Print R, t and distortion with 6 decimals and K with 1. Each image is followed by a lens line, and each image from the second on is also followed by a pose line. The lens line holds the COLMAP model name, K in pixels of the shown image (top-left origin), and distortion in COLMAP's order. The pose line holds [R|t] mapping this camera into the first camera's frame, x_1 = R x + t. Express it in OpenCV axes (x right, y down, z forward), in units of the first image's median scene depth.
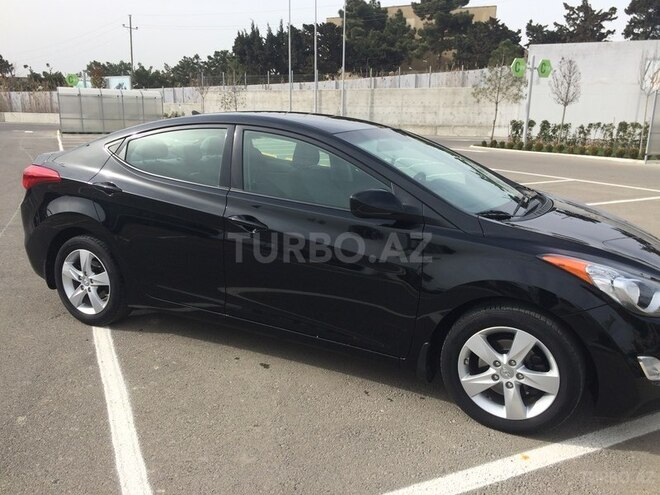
lens RADIAL K [[567.8, 0, 322.7], [0, 567.8, 247.3], [0, 0, 1]] dist [0.069590, -0.099992]
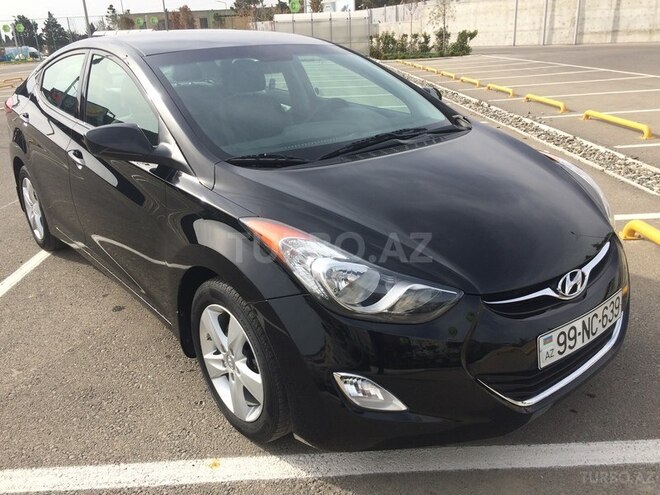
lens RADIAL K [[555.3, 0, 326.8], [0, 555.3, 260.6], [0, 0, 1]] dist [0.077530, -0.104720]
pose [[0.913374, 0.098482, -0.395032, 0.085460], [-0.034631, 0.985579, 0.165633, -0.006502], [0.405647, -0.137605, 0.903612, 0.041372]]
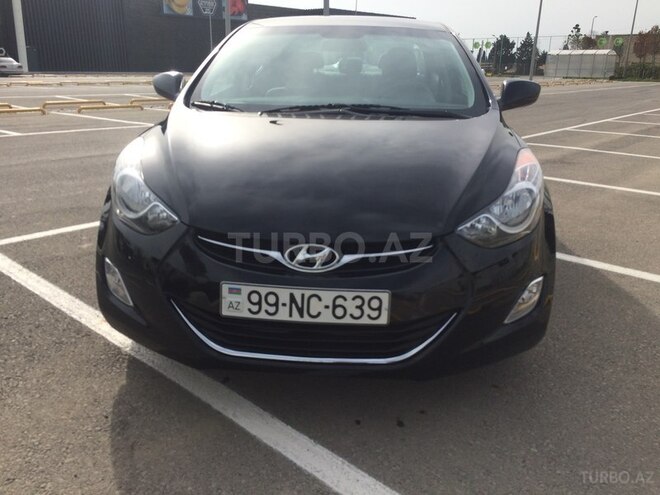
lens RADIAL K [[551.0, 0, 298.2], [0, 551.0, 245.1], [0, 0, 1]] dist [0.003505, 0.003908]
pose [[0.378151, 0.280903, -0.882097, 0.150083], [-0.210753, 0.953954, 0.213437, -0.008043], [0.901435, 0.105193, 0.419940, 0.095304]]
